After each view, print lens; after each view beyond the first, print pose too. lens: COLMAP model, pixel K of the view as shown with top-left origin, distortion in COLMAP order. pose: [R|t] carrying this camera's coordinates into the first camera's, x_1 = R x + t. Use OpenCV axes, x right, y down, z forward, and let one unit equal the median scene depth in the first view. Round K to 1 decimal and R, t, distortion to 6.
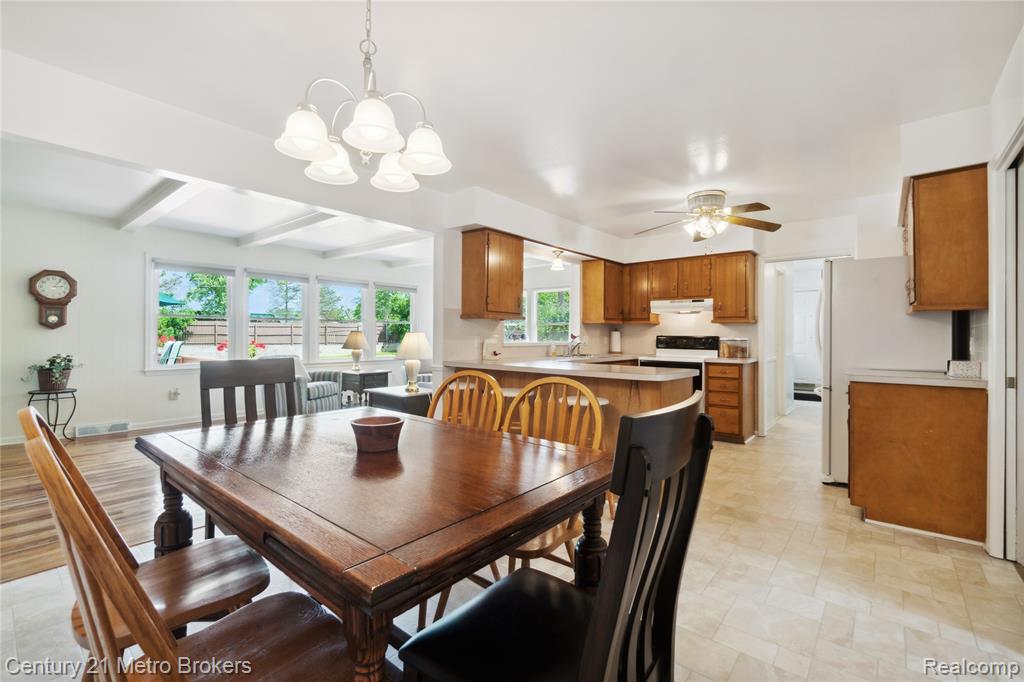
lens RADIAL K [[447.4, 0, 512.8], [0, 447.4, 332.8], [0, 0, 1]] dist [-0.002348, -0.000290]
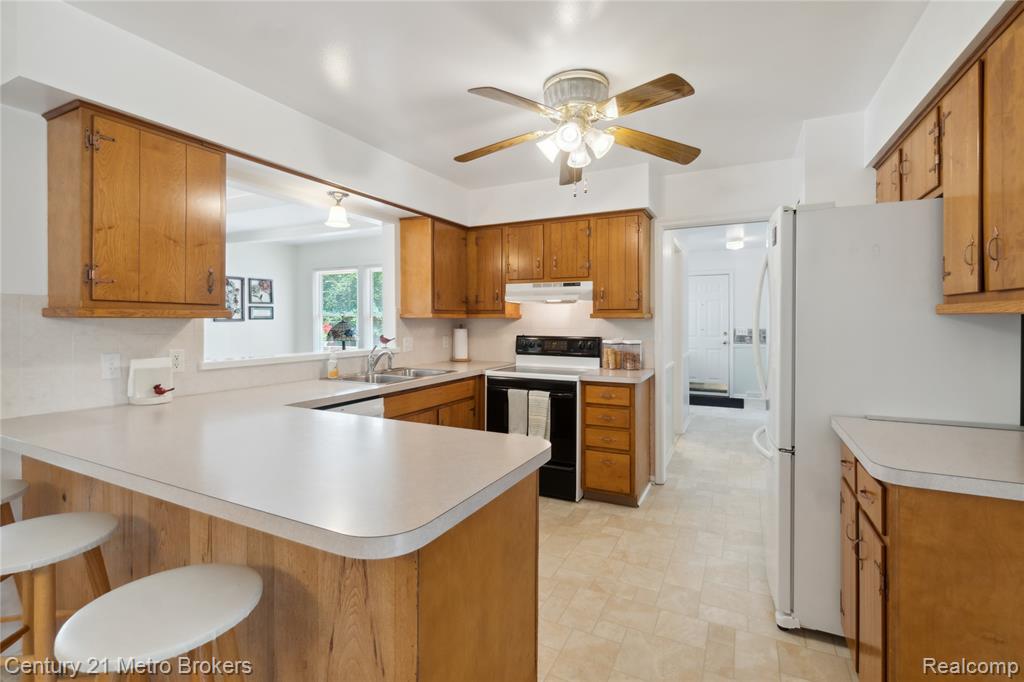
lens RADIAL K [[447.4, 0, 521.4], [0, 447.4, 322.1], [0, 0, 1]] dist [-0.002348, -0.000290]
pose [[0.969712, -0.007003, 0.244152, 0.182269], [0.004349, 0.999925, 0.011408, -0.024012], [-0.244214, -0.010001, 0.969670, 0.381039]]
